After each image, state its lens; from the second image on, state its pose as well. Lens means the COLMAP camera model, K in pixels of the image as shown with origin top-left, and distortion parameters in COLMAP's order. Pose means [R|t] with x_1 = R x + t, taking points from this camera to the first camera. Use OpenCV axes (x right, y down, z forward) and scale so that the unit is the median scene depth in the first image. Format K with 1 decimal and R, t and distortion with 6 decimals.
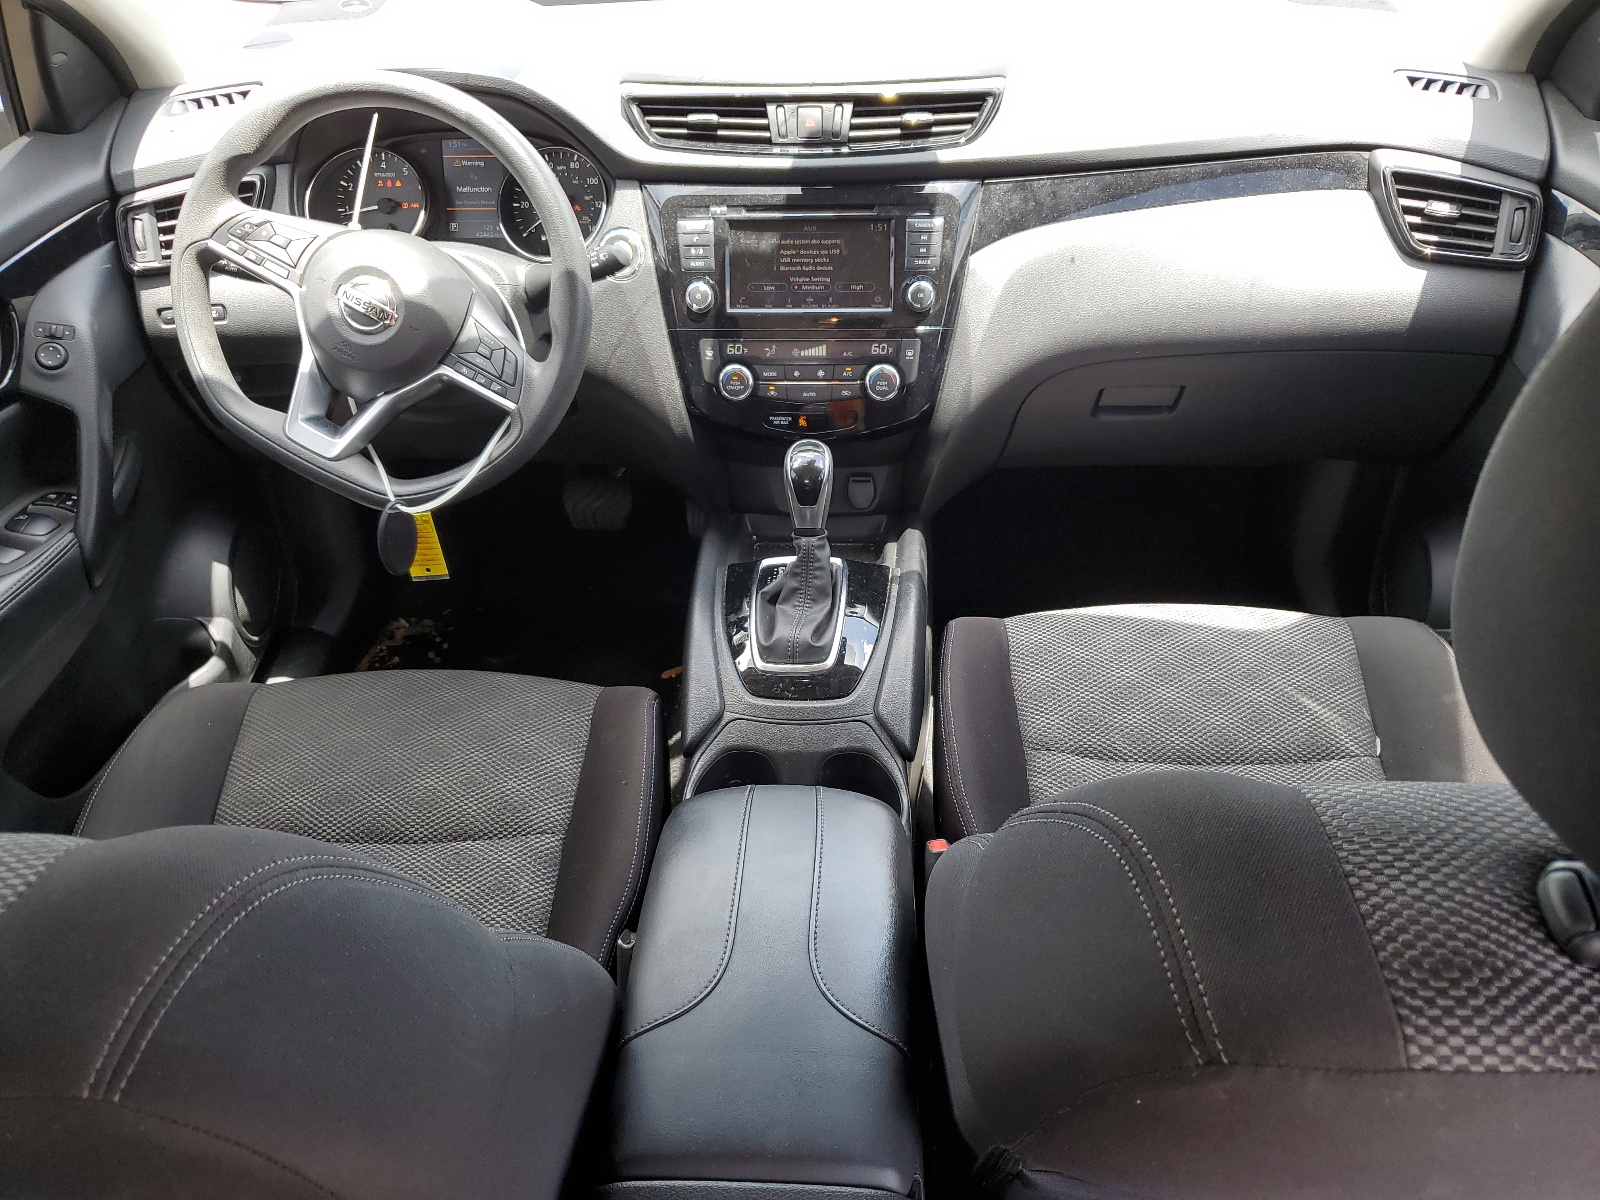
lens RADIAL K [[1217.3, 0, 801.4], [0, 1217.3, 599.0], [0, 0, 1]] dist [-0.000150, 0.000614]
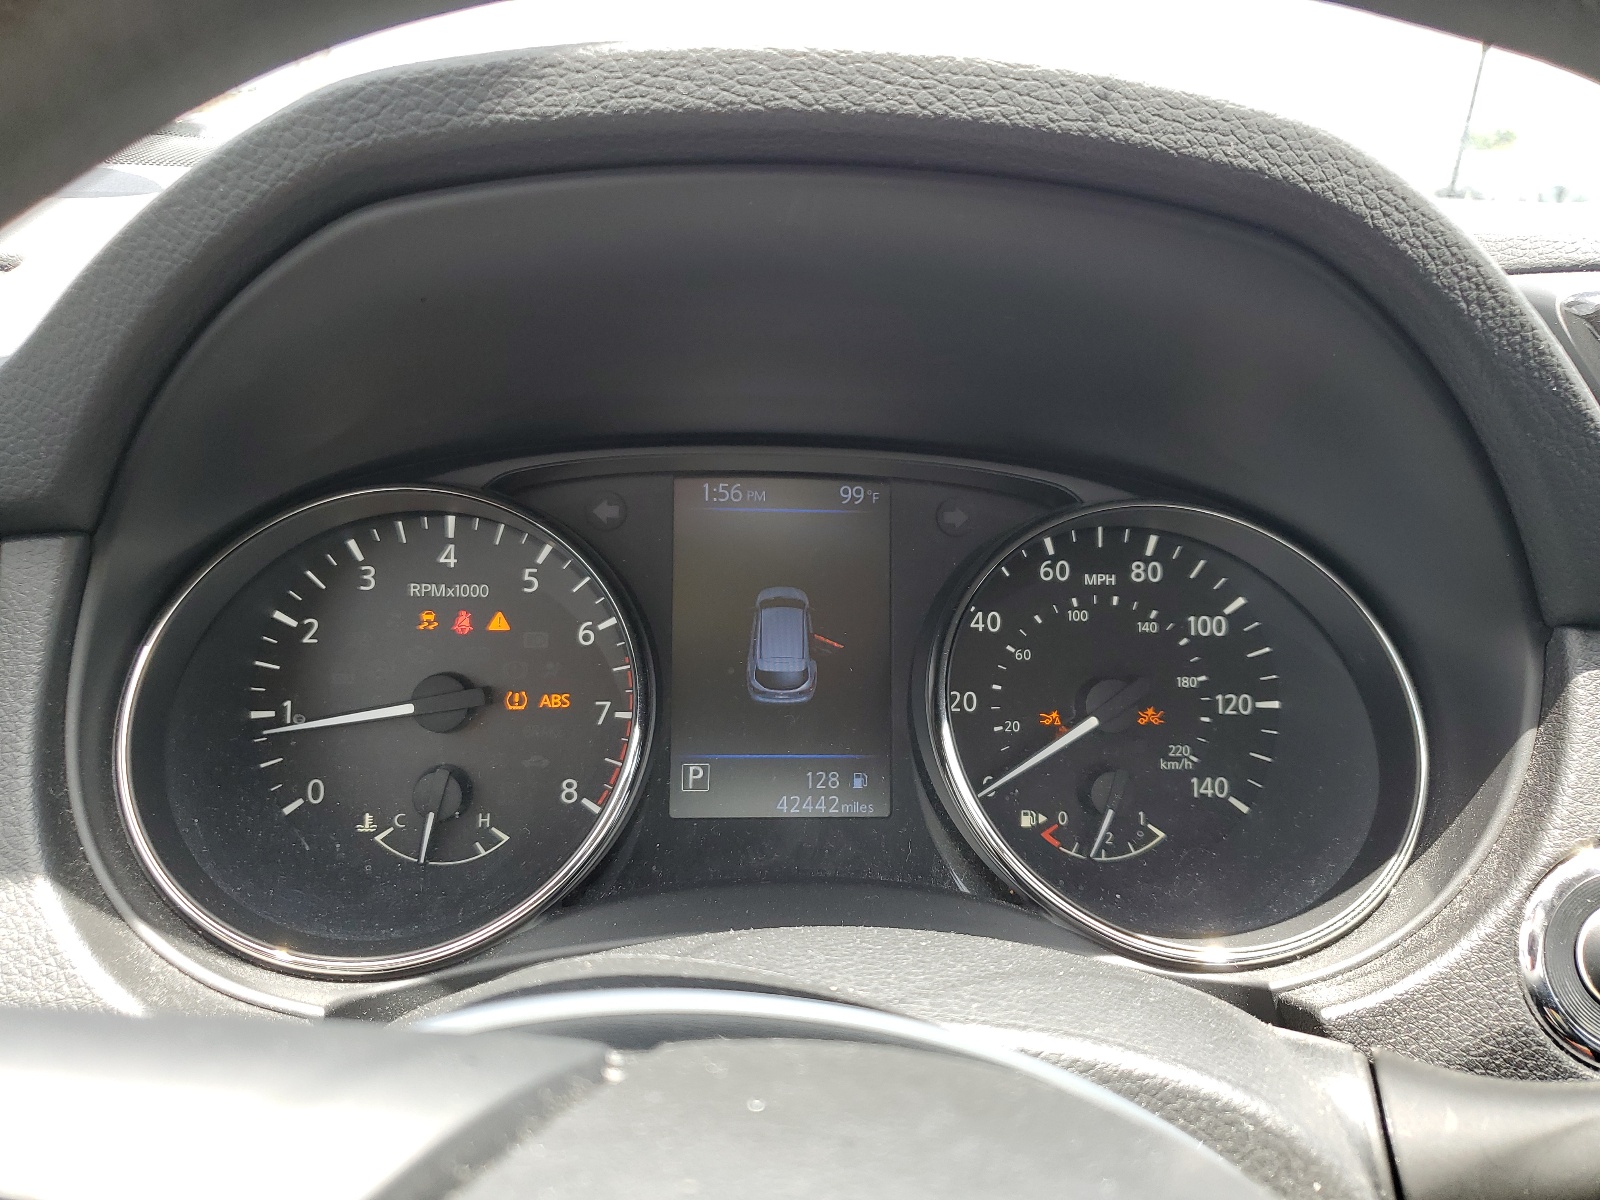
lens RADIAL K [[1217.3, 0, 798.5], [0, 1217.3, 601.5], [0, 0, 1]] dist [-0.000150, 0.000614]
pose [[0.993109, 0.018640, 0.115701, -0.297413], [0.023369, 0.935946, -0.351369, -0.250252], [-0.114839, 0.351651, 0.929061, 0.742905]]
